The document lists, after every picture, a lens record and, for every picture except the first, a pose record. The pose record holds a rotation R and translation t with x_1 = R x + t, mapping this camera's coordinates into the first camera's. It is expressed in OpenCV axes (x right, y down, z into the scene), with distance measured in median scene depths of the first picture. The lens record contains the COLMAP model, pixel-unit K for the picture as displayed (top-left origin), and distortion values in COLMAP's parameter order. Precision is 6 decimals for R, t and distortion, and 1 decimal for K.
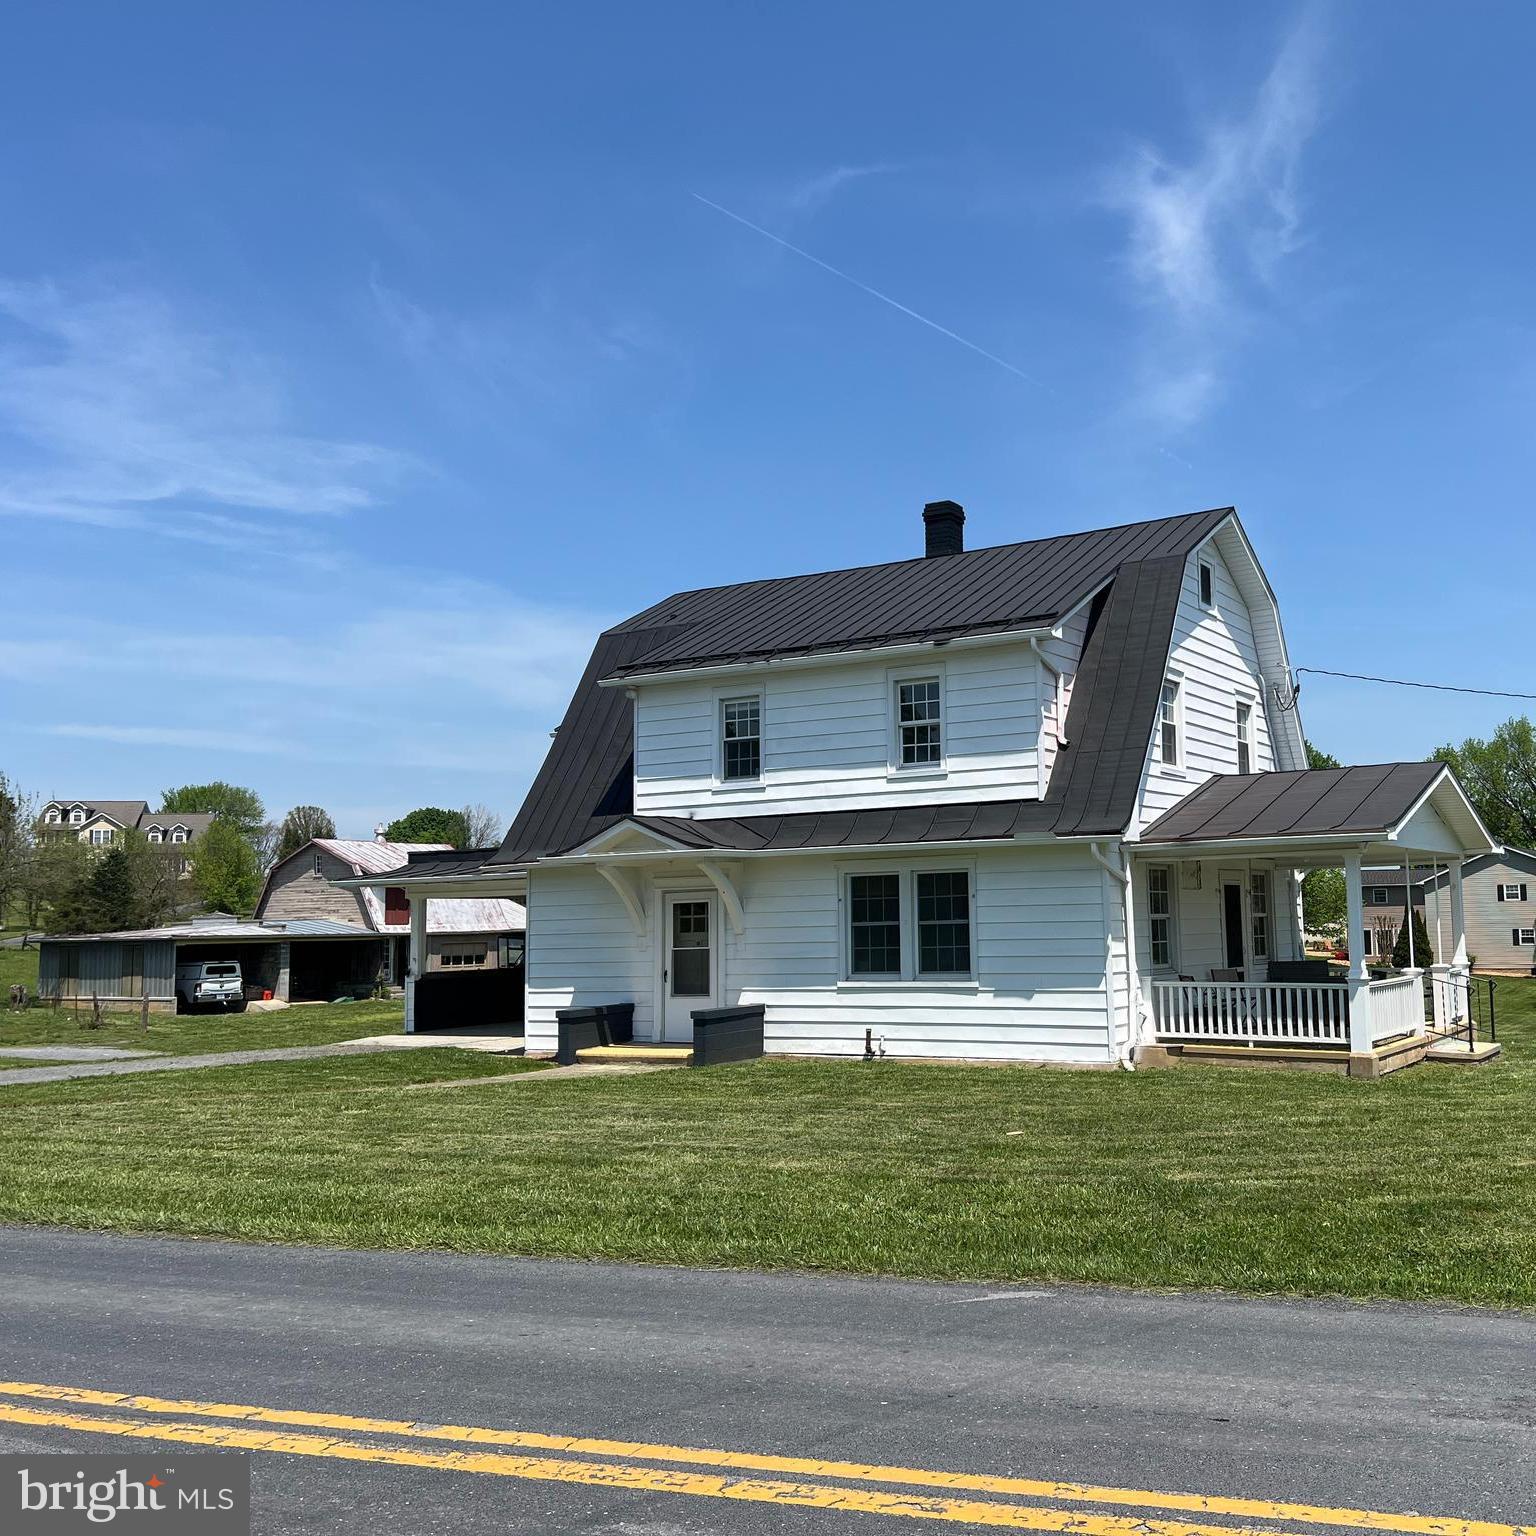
lens RADIAL K [[1572.7, 0, 938.8], [0, 1572.7, 738.5], [0, 0, 1]] dist [0.039958, 0.000000]
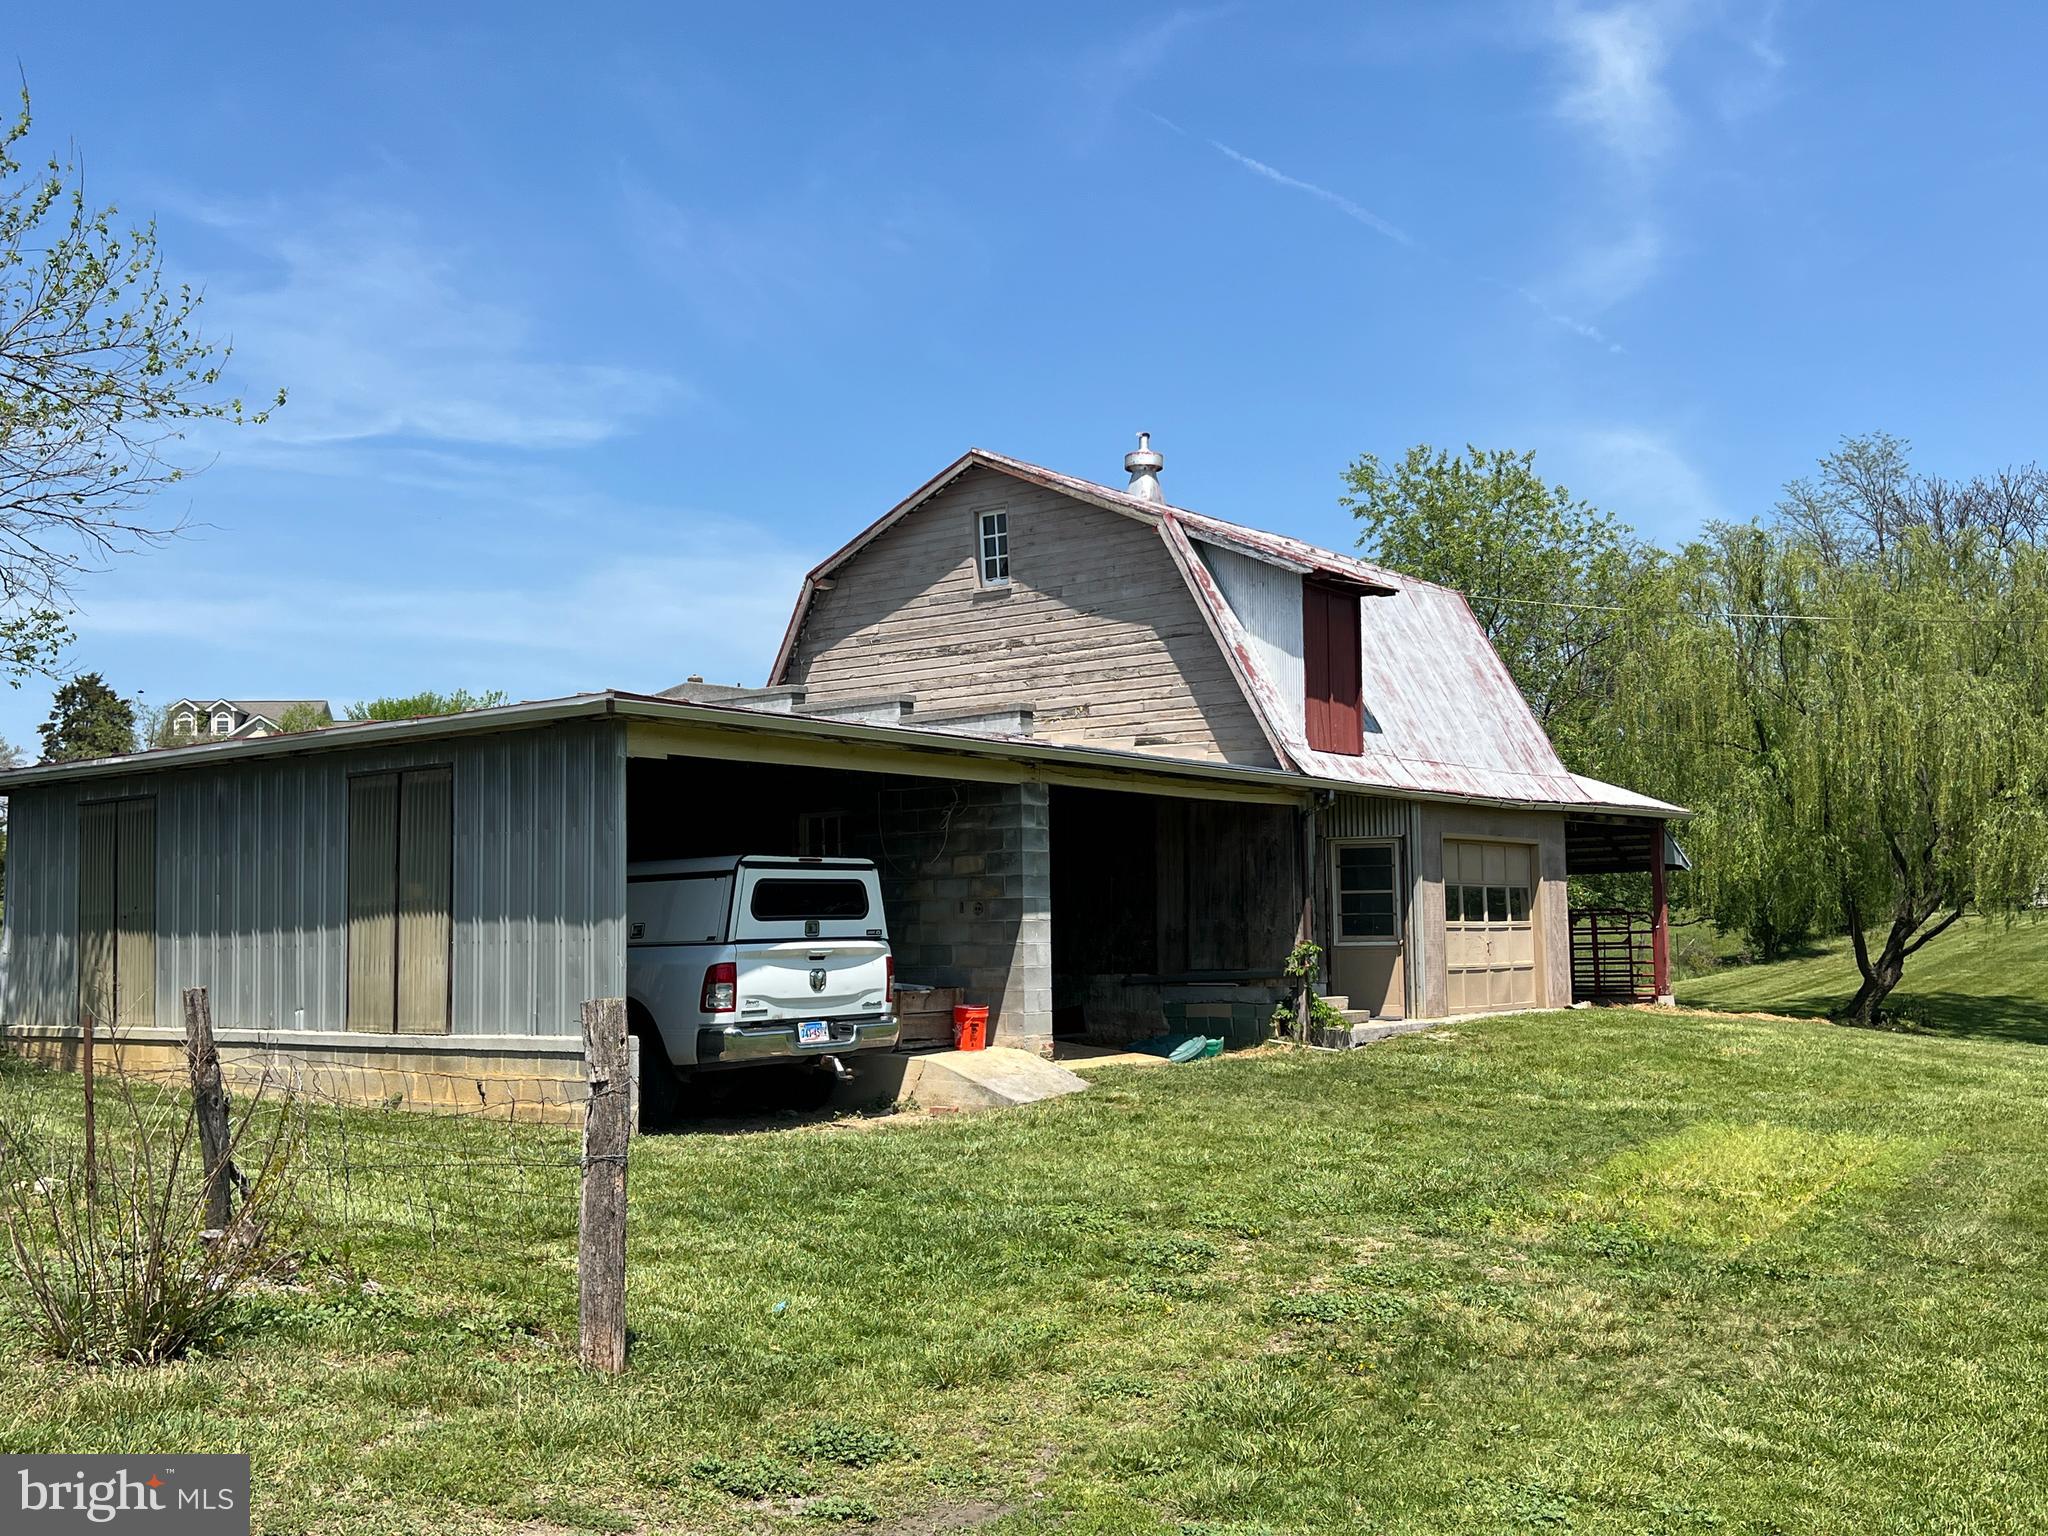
lens RADIAL K [[1850.5, 0, 1043.7], [0, 1850.5, 697.9], [0, 0, 1]] dist [-0.023564, 0.024973]
pose [[0.993707, -0.006812, -0.111803, -0.364154], [0.005388, 0.999901, -0.013029, 0.113551], [0.111881, 0.012345, 0.993645, 0.709504]]
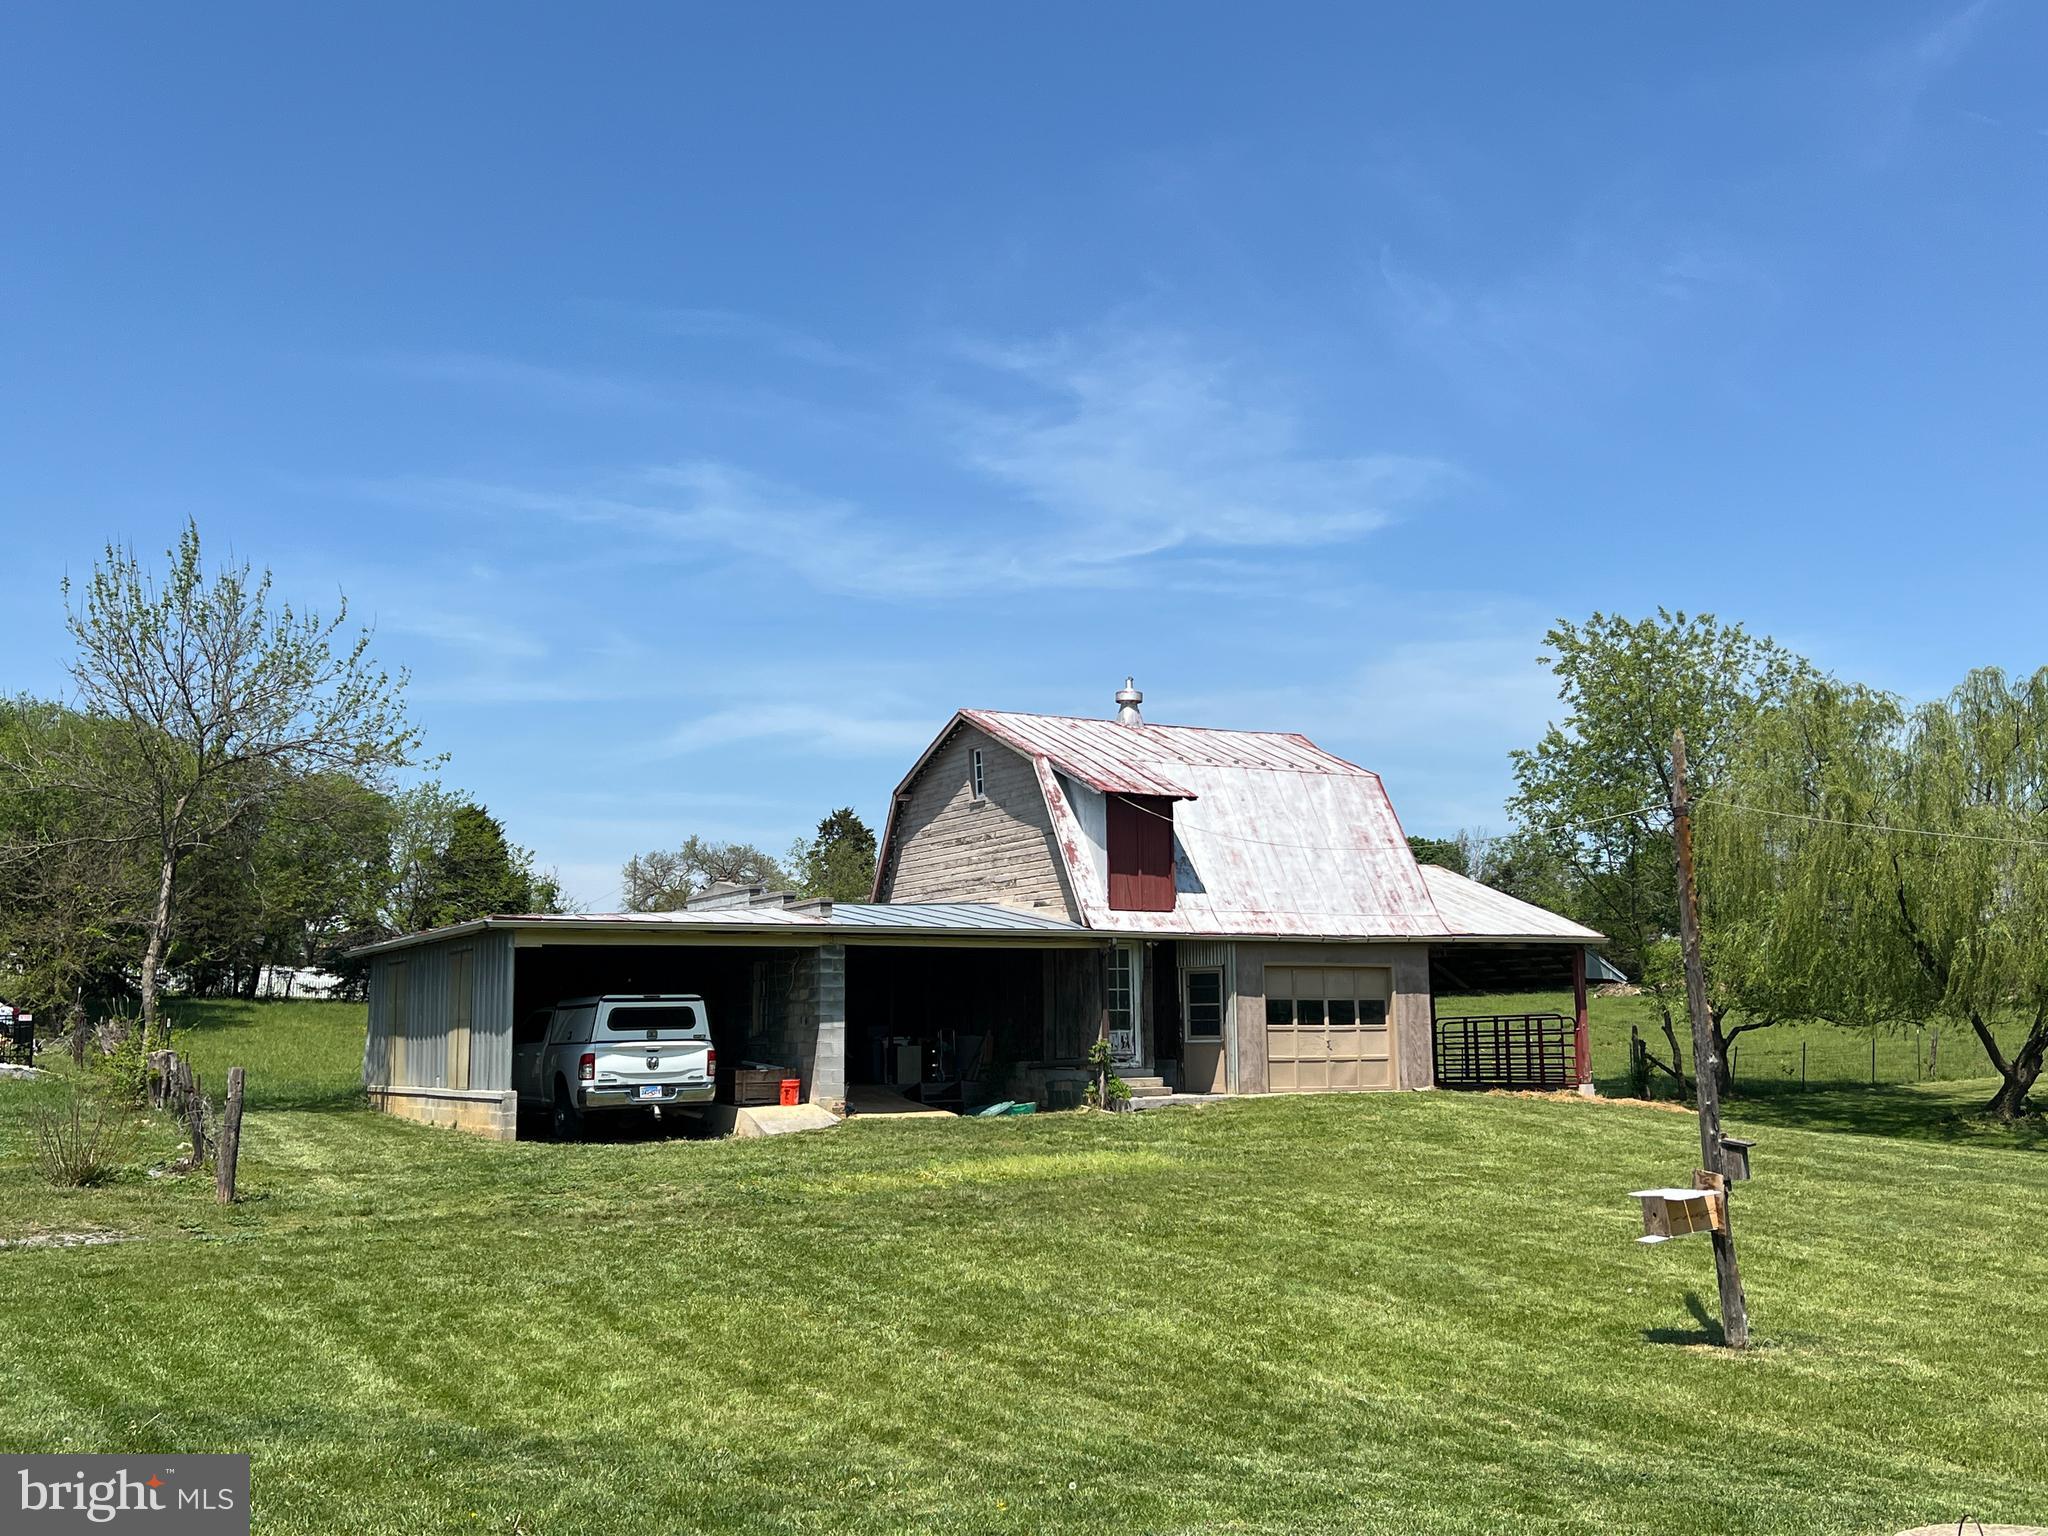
lens RADIAL K [[1898.5, 0, 1066.7], [0, 1898.5, 708.0], [0, 0, 1]] dist [0.162296, 0.000000]
pose [[0.863221, -0.076245, -0.499036, -0.131147], [0.051100, 0.996648, -0.063882, 0.098570], [0.502234, 0.029644, 0.864224, 0.607092]]
